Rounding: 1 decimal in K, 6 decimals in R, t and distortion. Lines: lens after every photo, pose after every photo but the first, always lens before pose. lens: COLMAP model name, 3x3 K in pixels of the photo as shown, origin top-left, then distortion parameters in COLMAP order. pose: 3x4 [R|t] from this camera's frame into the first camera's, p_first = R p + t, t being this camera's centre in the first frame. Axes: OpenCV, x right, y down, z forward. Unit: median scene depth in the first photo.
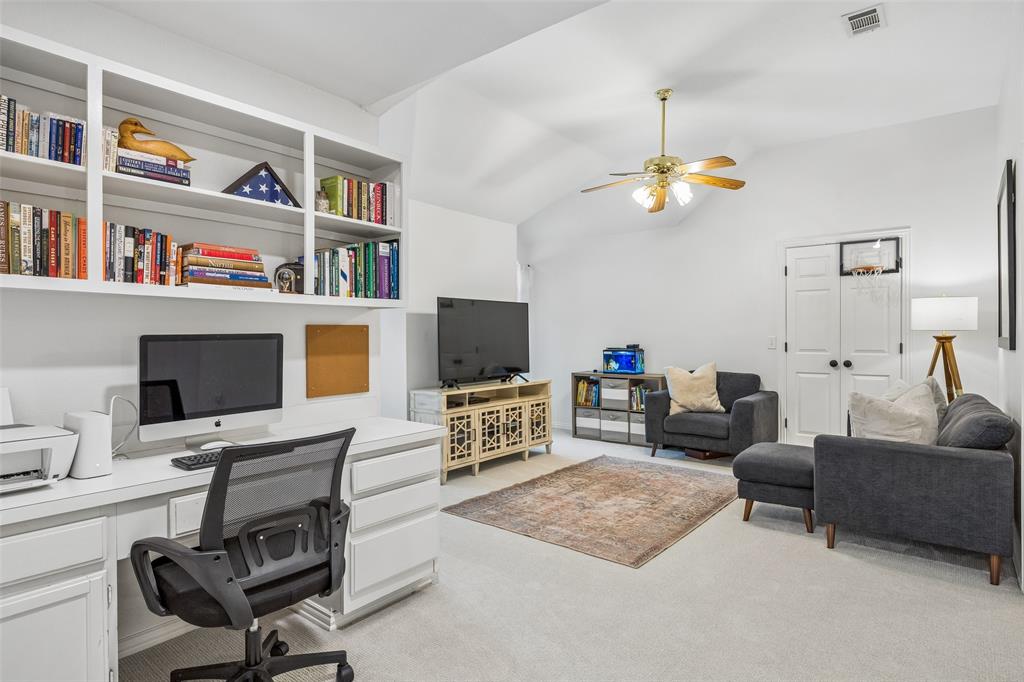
lens RADIAL K [[538.2, 0, 513.5], [0, 538.2, 338.0], [0, 0, 1]] dist [0.005587, 0.000045]
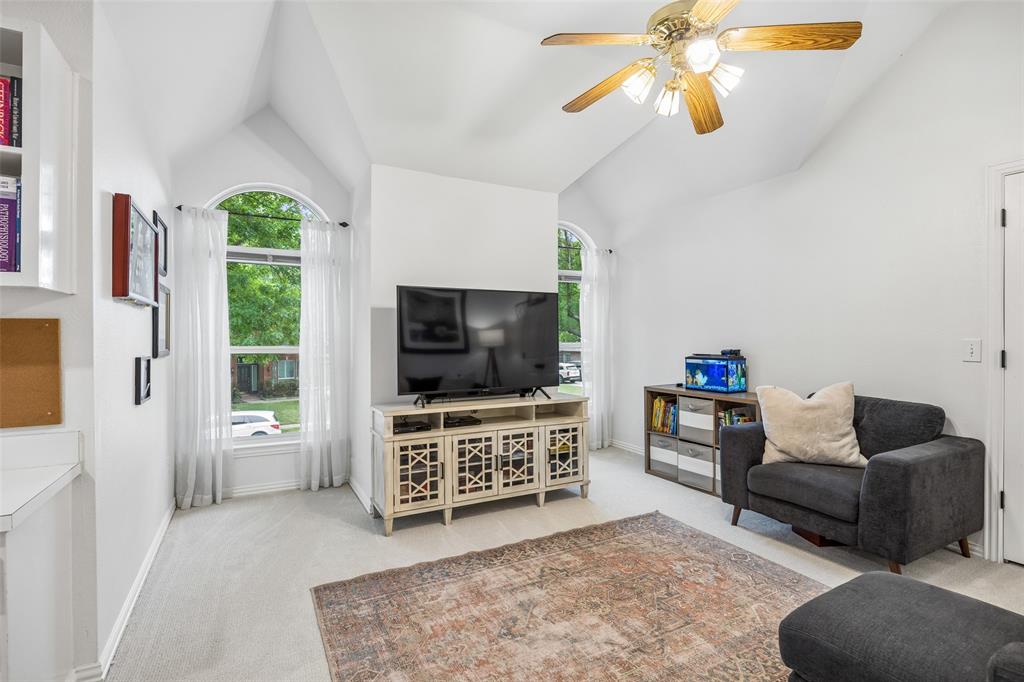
lens RADIAL K [[485.2, 0, 510.1], [0, 485.2, 339.0], [0, 0, 1]] dist [-0.009056, 0.002363]
pose [[0.923728, 0.003554, -0.383032, 0.248189], [-0.003822, 0.999993, 0.000060, -0.001207], [0.383030, 0.001409, 0.923735, 0.387510]]
